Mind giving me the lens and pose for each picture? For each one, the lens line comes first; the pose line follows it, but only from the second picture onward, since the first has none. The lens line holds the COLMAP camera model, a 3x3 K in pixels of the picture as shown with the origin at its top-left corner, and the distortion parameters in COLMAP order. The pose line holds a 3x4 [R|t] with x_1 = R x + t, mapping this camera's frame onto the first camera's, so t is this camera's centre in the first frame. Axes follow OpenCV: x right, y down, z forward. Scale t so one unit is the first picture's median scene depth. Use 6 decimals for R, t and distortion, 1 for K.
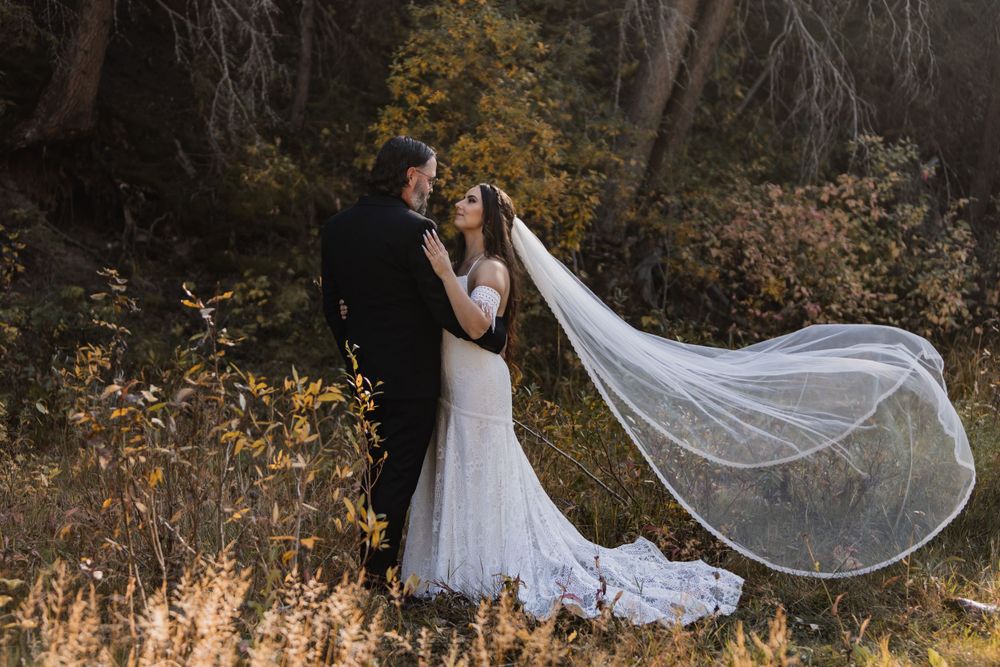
lens RADIAL K [[2010.2, 0, 500.0], [0, 2010.2, 333.5], [0, 0, 1]] dist [0.067738, -0.003423]
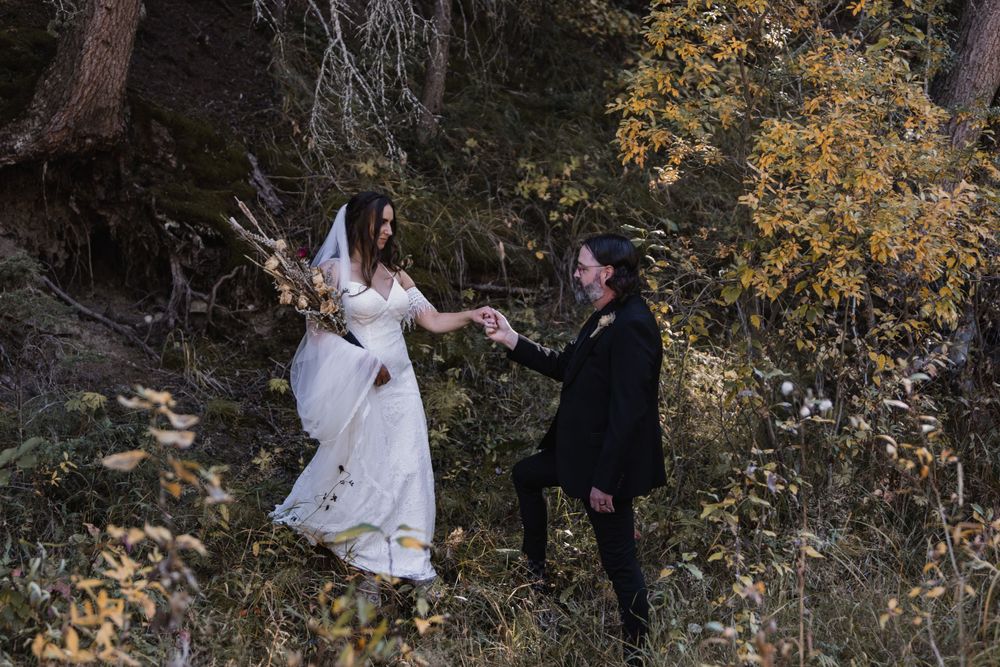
lens RADIAL K [[2056.1, 0, 498.9], [0, 2056.1, 383.3], [0, 0, 1]] dist [0.041348, 0.099699]
pose [[0.999714, -0.008496, -0.022341, -0.070945], [0.008324, 0.999935, -0.007780, -0.017947], [0.022406, 0.007592, 0.999720, 0.363721]]
